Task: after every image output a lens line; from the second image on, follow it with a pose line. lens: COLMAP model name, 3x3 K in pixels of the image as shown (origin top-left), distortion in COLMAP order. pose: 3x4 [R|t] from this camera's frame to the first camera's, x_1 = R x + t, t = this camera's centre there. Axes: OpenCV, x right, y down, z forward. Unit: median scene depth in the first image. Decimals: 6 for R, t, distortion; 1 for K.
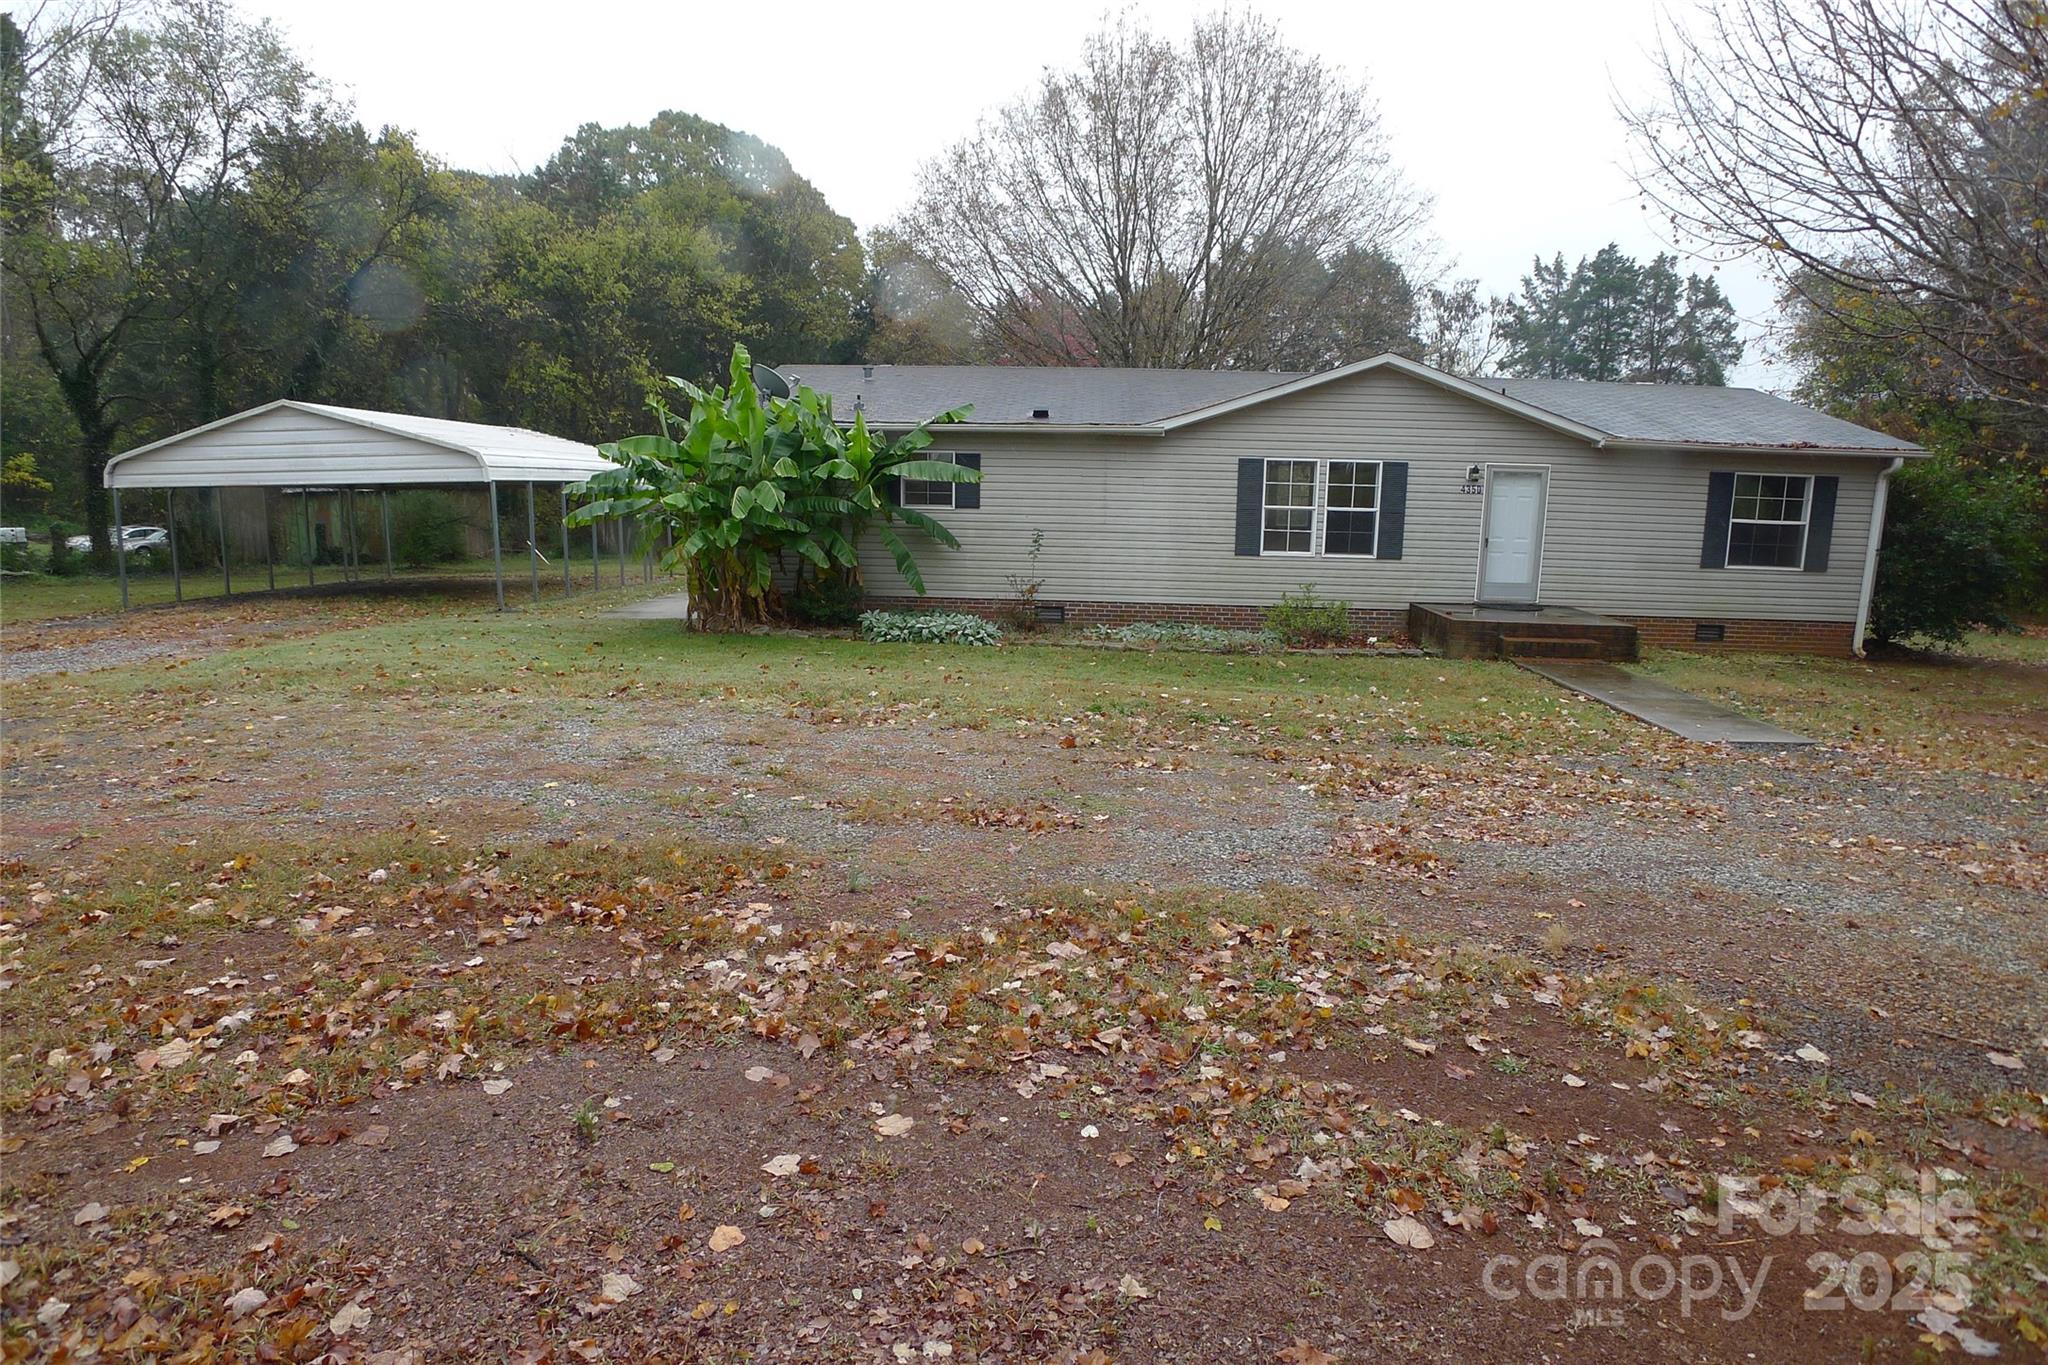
lens RADIAL K [[983.7, 0, 1107.7], [0, 983.7, 635.0], [0, 0, 1]] dist [-0.105604, 0.042723]
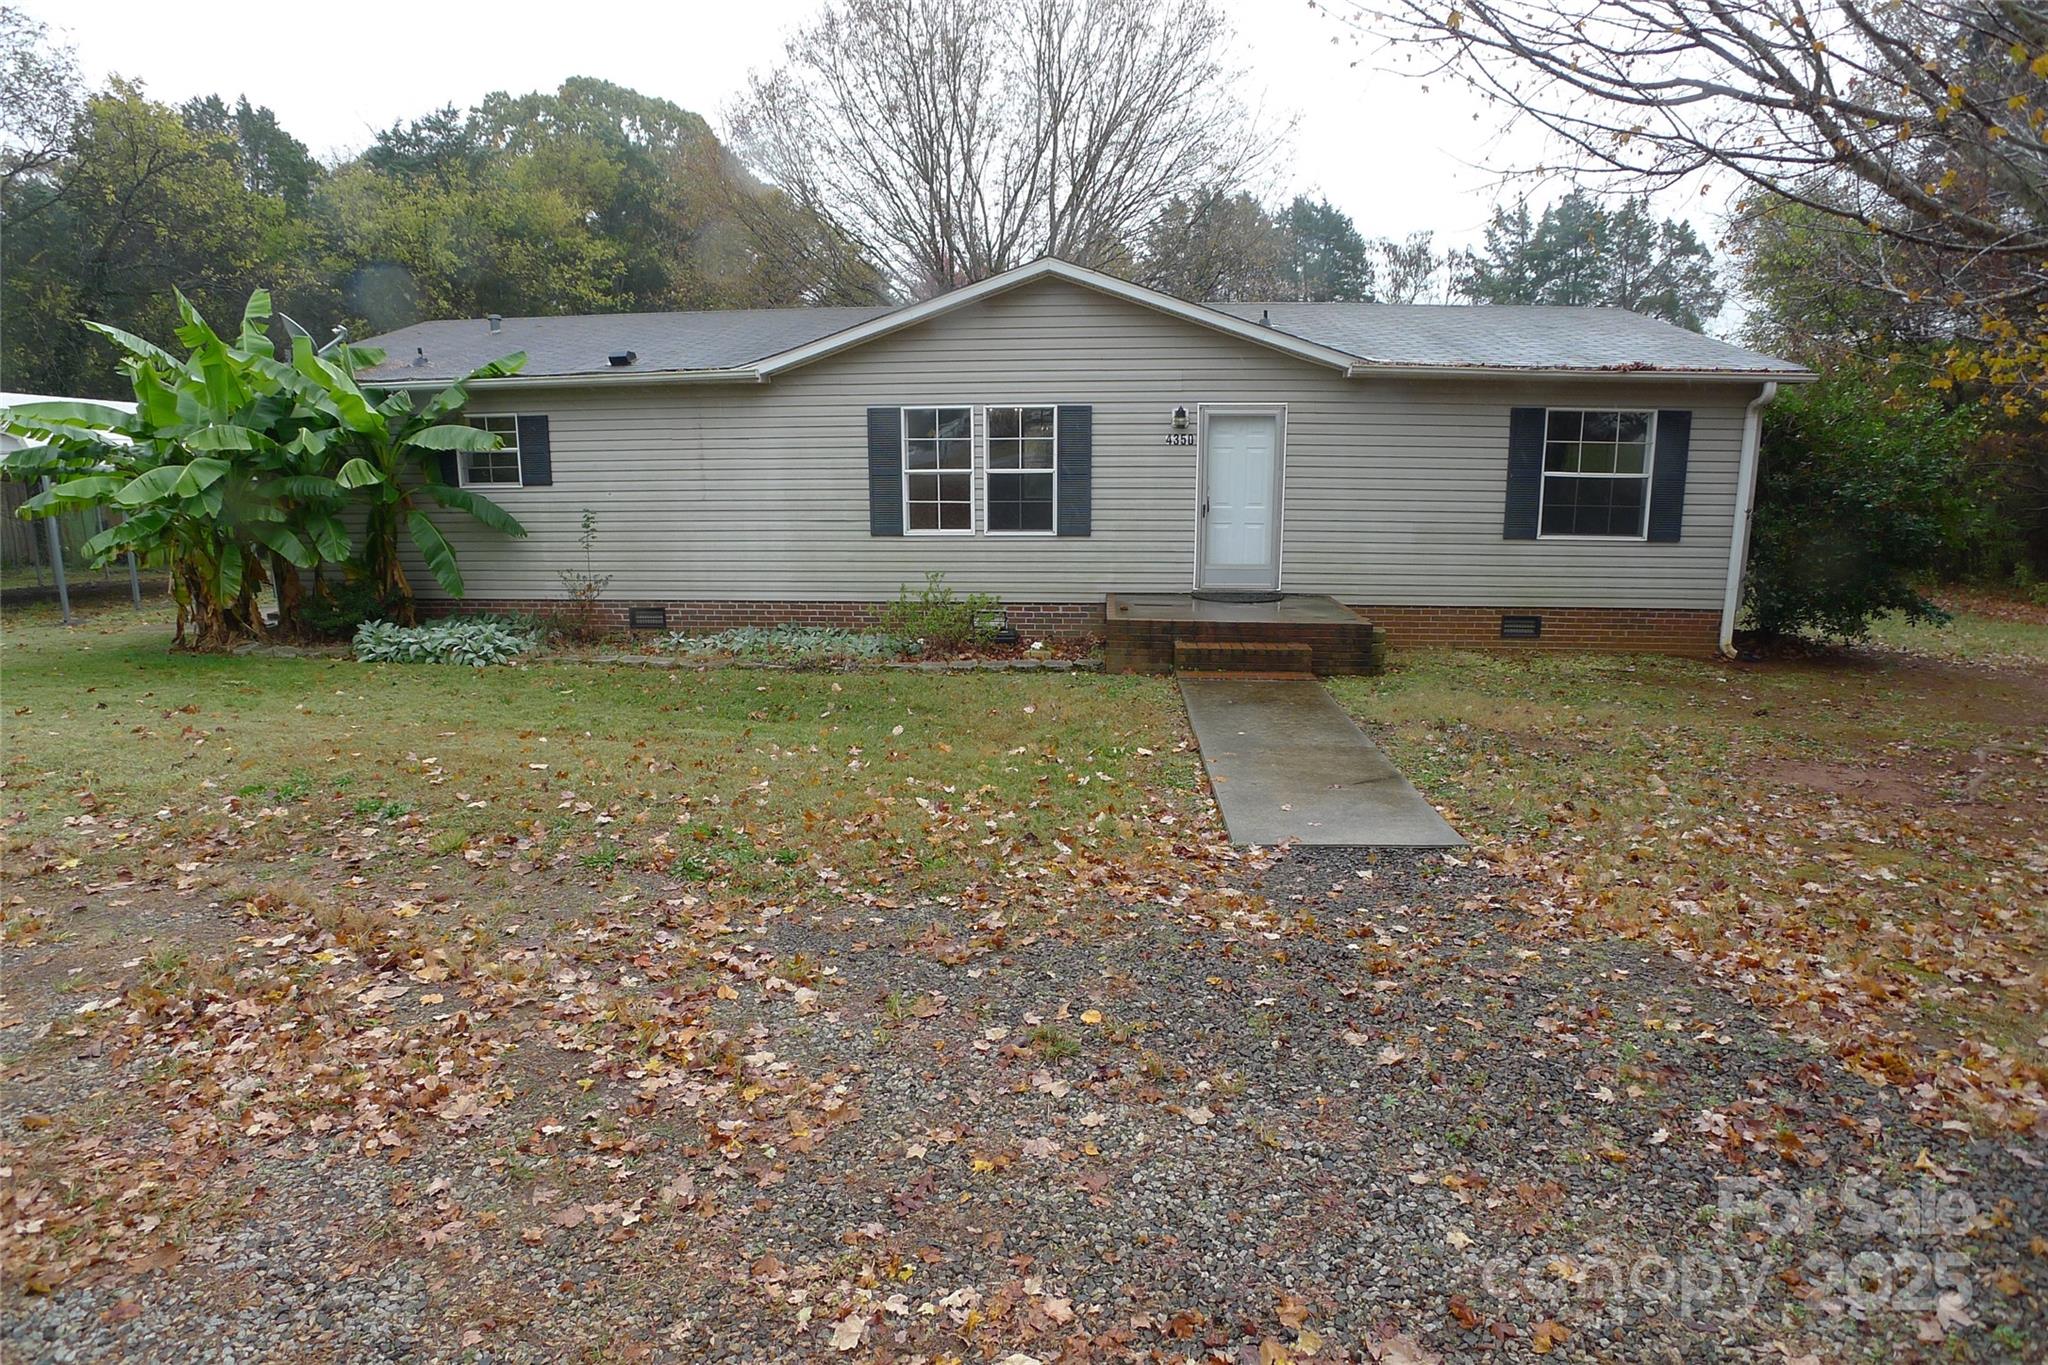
lens RADIAL K [[983.7, 0, 1107.7], [0, 983.7, 635.0], [0, 0, 1]] dist [-0.105604, 0.042723]
pose [[0.999719, -0.017015, -0.016495, 0.325709], [0.017353, 0.999638, 0.020543, -0.017030], [0.016140, -0.020824, 0.999653, 0.242967]]
